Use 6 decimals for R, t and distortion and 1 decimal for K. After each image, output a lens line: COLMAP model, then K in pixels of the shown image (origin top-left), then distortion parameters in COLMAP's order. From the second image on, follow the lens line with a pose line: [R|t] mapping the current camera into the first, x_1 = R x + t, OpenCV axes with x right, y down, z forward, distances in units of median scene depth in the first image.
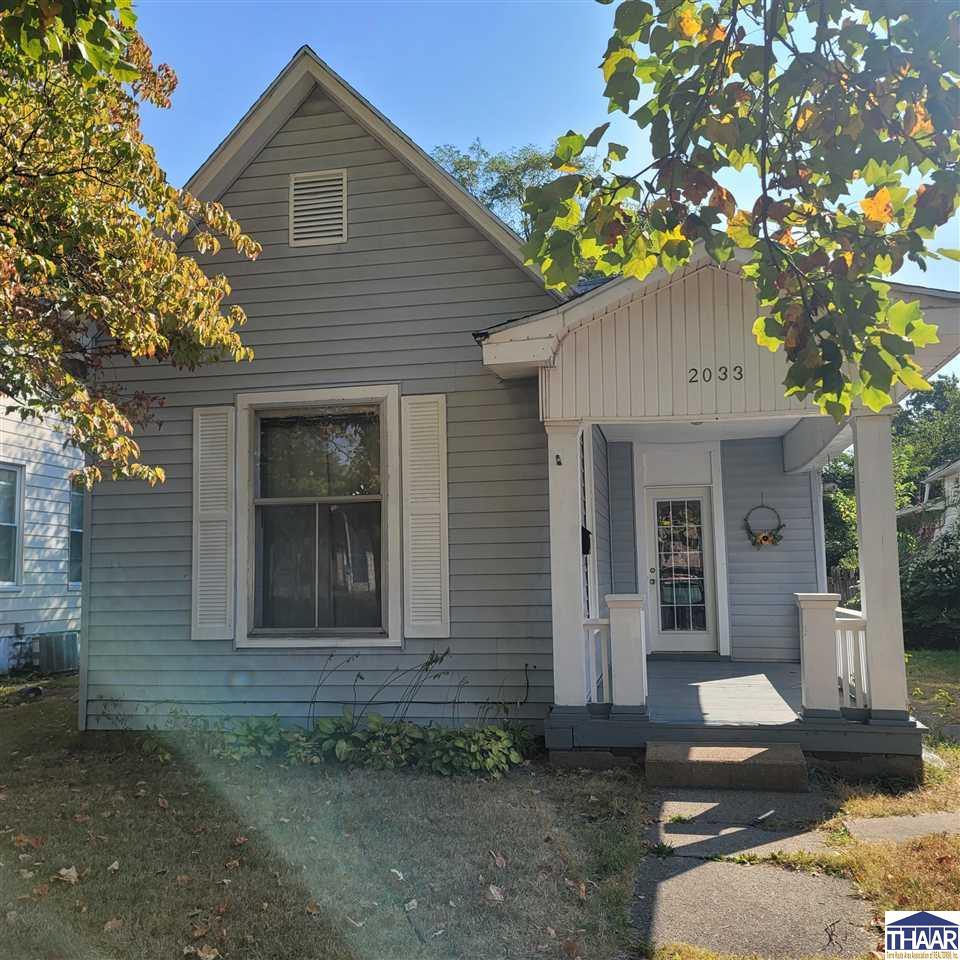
lens RADIAL K [[956.8, 0, 480.0], [0, 956.8, 480.0], [0, 0, 1]] dist [0.075925, -0.000091]
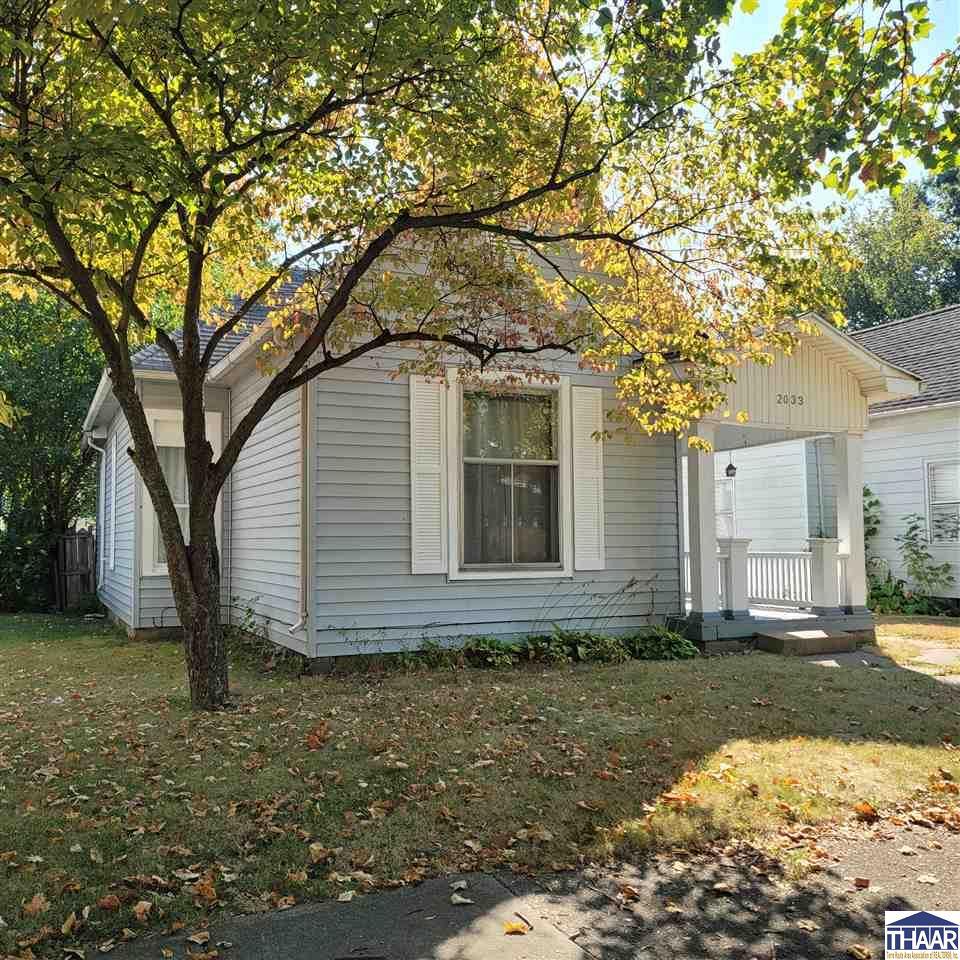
lens RADIAL K [[956.8, 0, 480.0], [0, 956.8, 480.0], [0, 0, 1]] dist [0.075925, -0.000091]
pose [[0.799923, 0.045061, 0.598408, -0.957090], [-0.074751, 0.996892, 0.024856, 0.016972], [-0.595429, -0.064614, 0.800806, 0.027010]]
